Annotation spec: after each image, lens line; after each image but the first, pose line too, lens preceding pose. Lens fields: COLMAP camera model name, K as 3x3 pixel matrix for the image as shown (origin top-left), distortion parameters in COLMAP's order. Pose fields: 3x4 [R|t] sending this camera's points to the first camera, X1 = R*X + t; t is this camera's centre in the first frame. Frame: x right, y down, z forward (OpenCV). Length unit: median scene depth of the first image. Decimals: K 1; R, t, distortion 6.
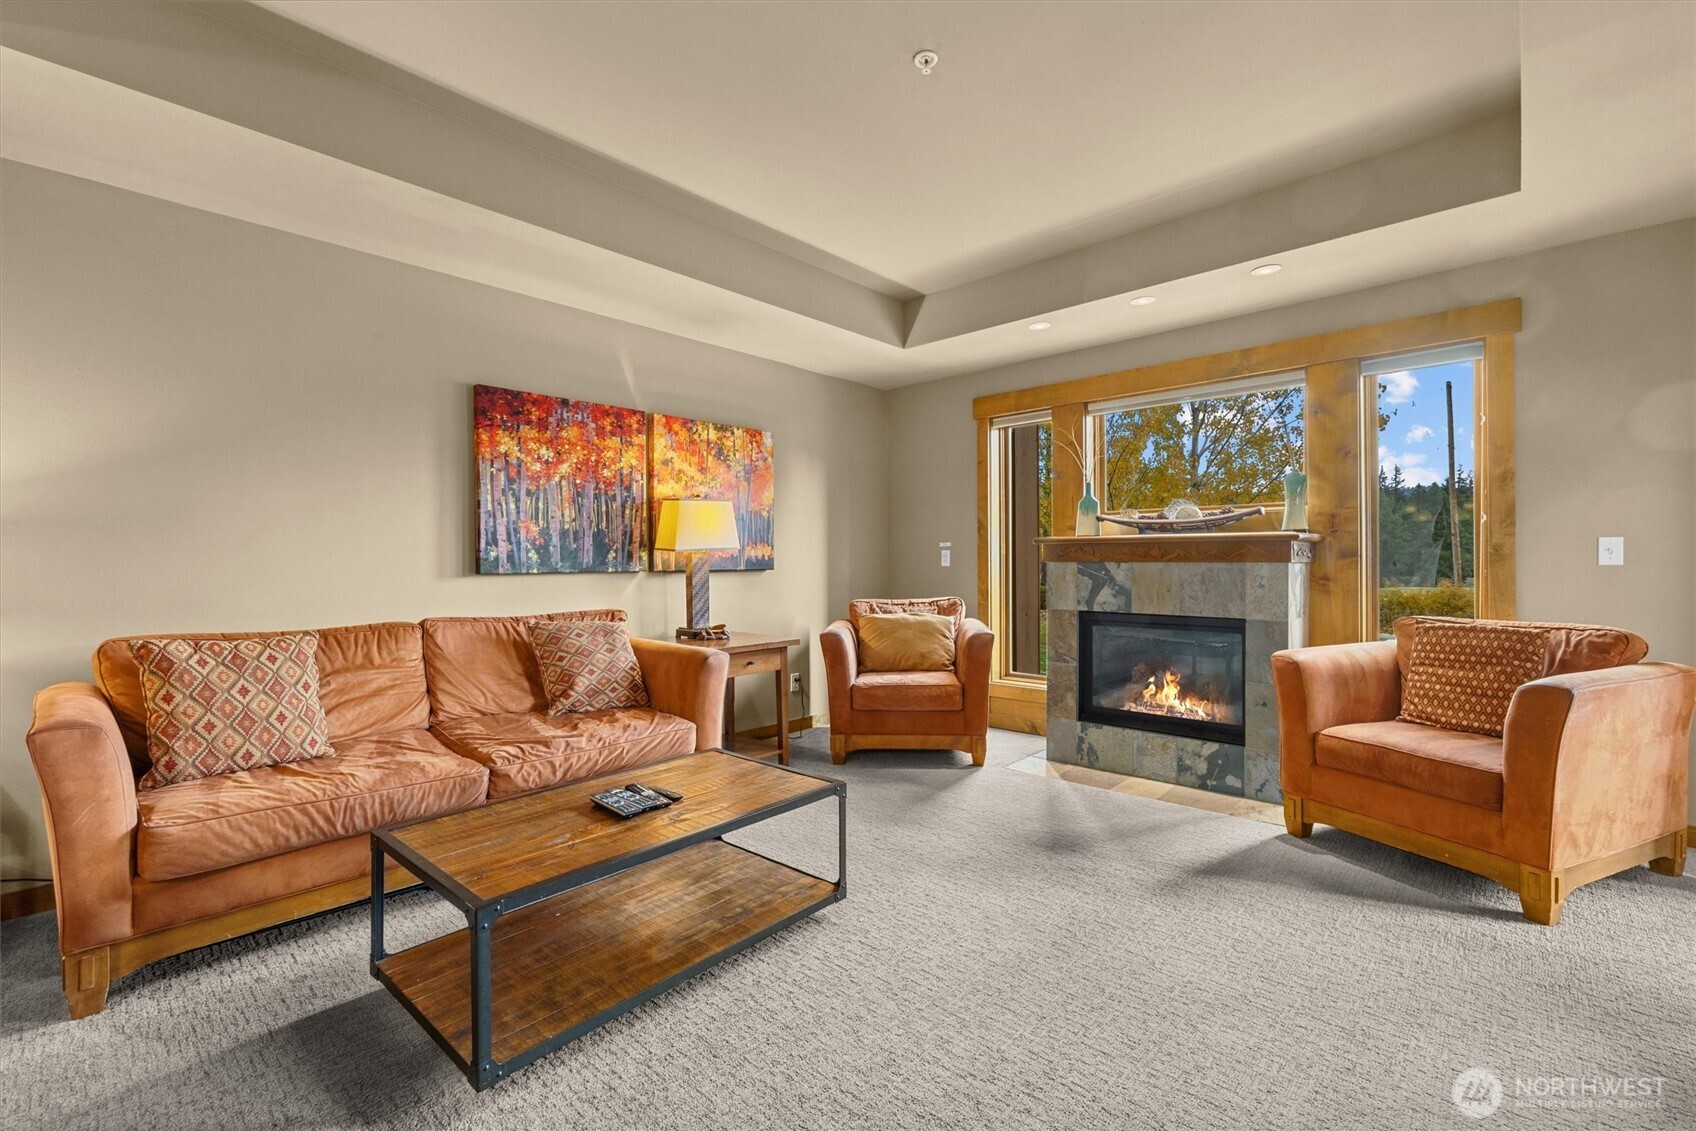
lens RADIAL K [[733.9, 0, 849.0], [0, 733.9, 561.2], [0, 0, 1]] dist [-0.002071, 0.002031]
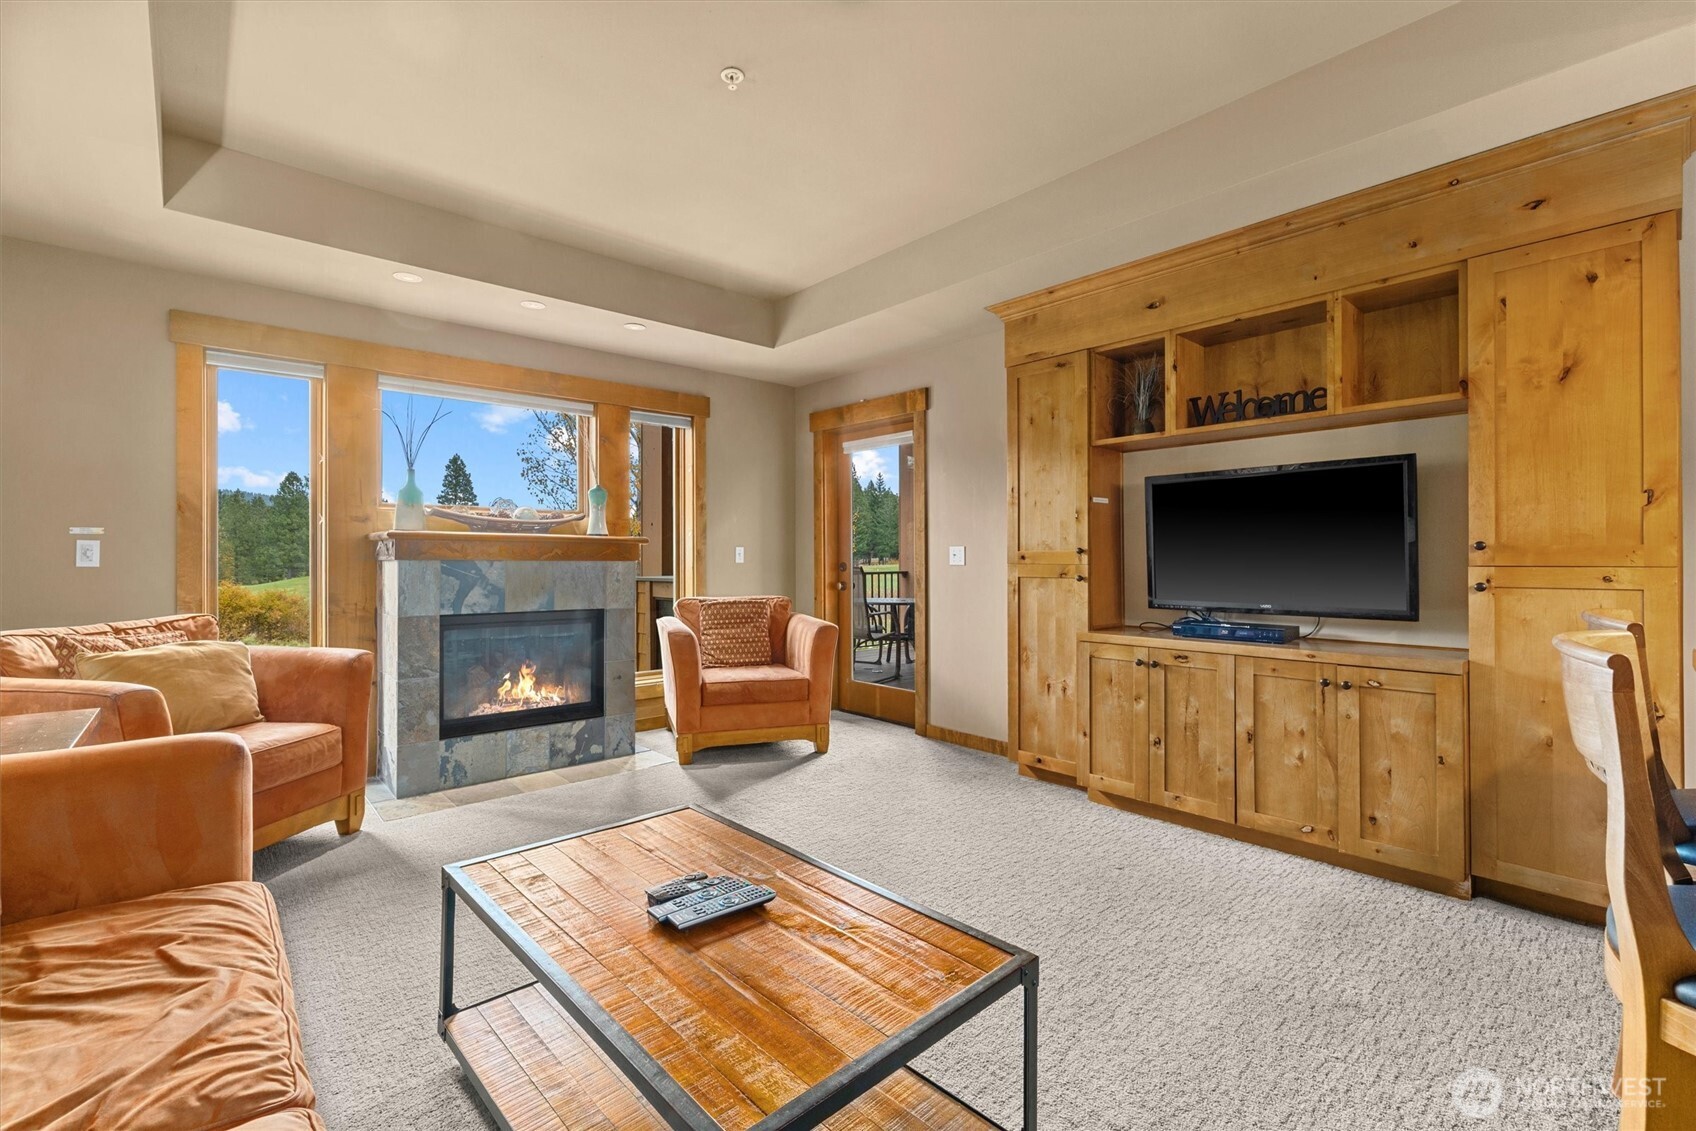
lens RADIAL K [[733.9, 0, 845.2], [0, 733.9, 555.1], [0, 0, 1]] dist [-0.002071, 0.002031]
pose [[0.099519, 0.010277, 0.994983, -0.548133], [-0.001496, 0.999947, -0.010178, 0.003264], [-0.995034, -0.000475, 0.099530, 0.448679]]
